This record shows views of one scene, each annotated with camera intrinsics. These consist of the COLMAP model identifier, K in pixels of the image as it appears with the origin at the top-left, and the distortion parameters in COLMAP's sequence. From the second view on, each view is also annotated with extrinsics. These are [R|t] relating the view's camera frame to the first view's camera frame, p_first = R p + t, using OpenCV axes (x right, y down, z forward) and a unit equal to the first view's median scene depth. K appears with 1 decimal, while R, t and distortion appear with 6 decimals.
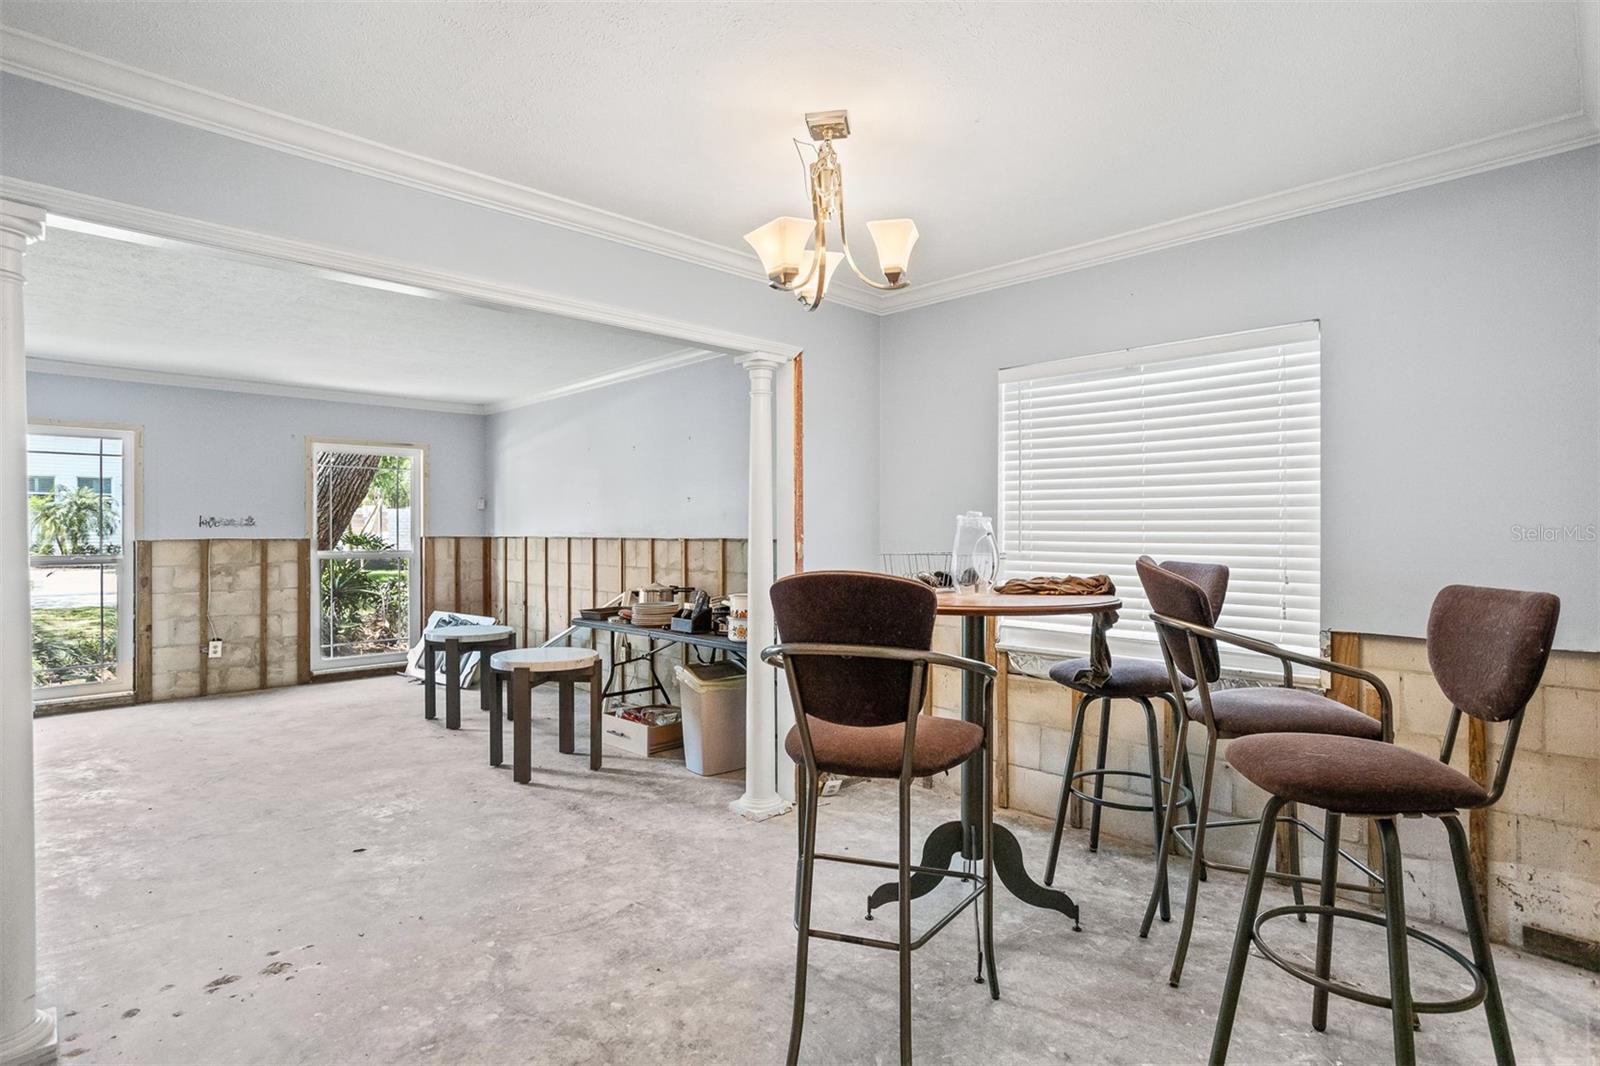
lens RADIAL K [[794.3, 0, 805.6], [0, 794.3, 520.4], [0, 0, 1]] dist [-0.052083, 0.029350]
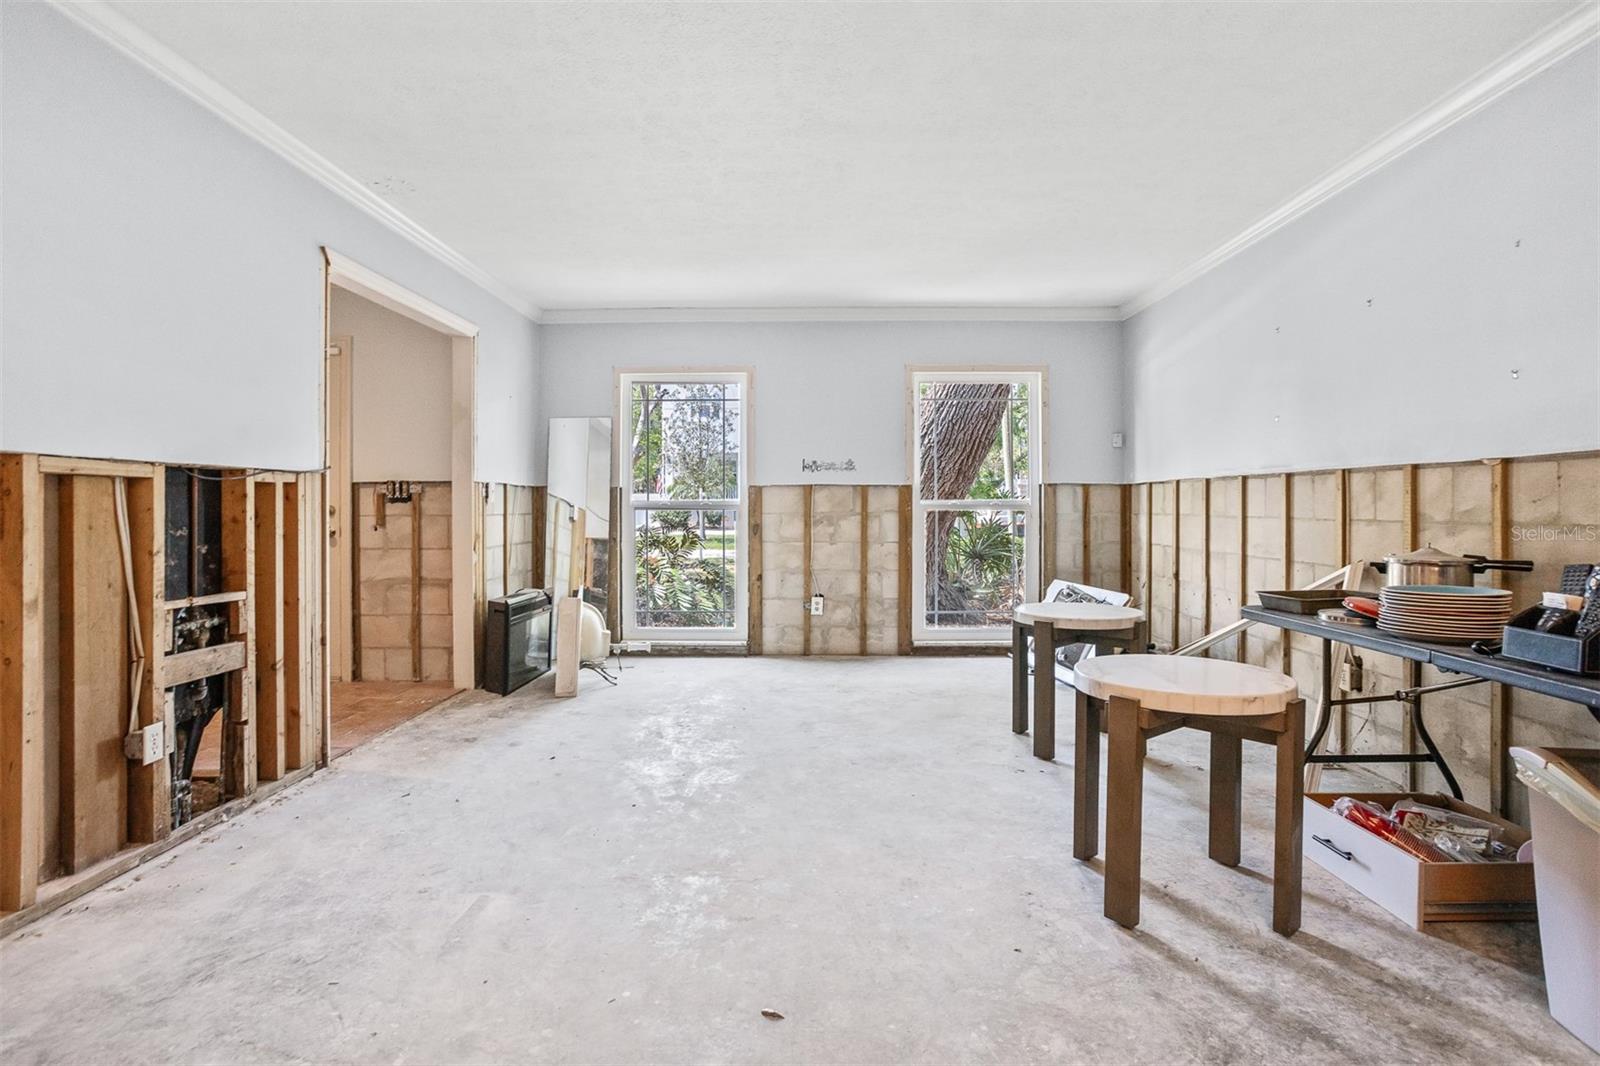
lens RADIAL K [[794.3, 0, 805.6], [0, 794.3, 520.4], [0, 0, 1]] dist [-0.052083, 0.029350]
pose [[0.686989, 0.011350, -0.726579, -0.098714], [0.011813, 0.999571, 0.026784, 0.042158], [0.726572, -0.026983, 0.686561, 0.367338]]
